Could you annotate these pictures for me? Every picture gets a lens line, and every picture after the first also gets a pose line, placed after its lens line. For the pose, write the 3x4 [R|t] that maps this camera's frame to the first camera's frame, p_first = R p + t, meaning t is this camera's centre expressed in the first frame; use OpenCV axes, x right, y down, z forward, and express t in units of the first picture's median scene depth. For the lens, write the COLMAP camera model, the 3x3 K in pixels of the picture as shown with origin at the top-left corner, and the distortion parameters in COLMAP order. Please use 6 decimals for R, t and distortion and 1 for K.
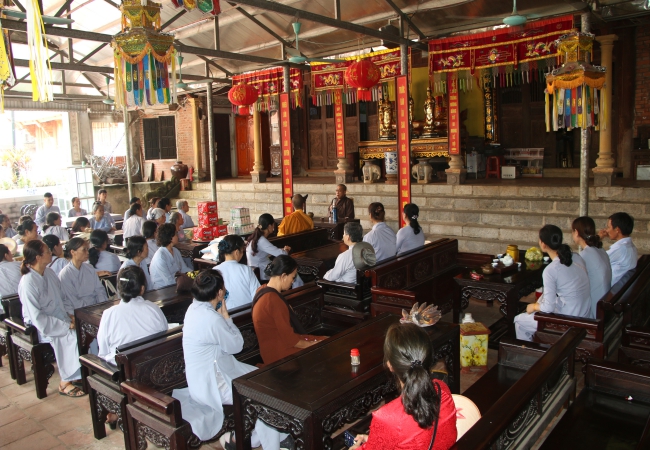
lens RADIAL K [[542.7, 0, 312.9], [0, 542.7, 223.8], [0, 0, 1]] dist [-0.165731, 0.162180]
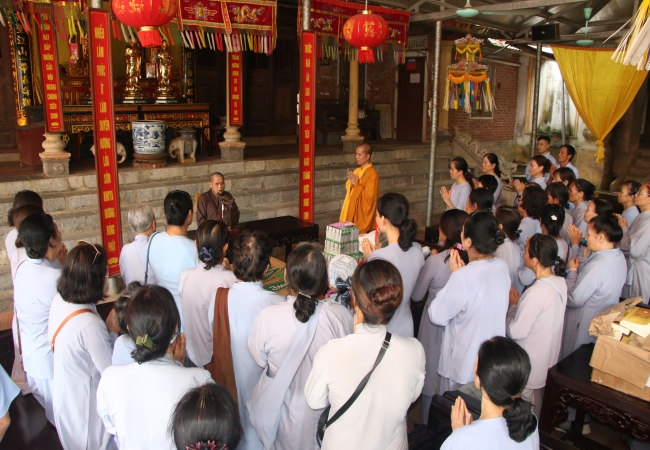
lens RADIAL K [[542.7, 0, 312.9], [0, 542.7, 223.8], [0, 0, 1]] dist [-0.165731, 0.162180]
pose [[0.157786, -0.144391, 0.976860, -0.632808], [0.130164, 0.983661, 0.124372, -0.071842], [-0.978857, 0.107528, 0.174002, 0.805073]]
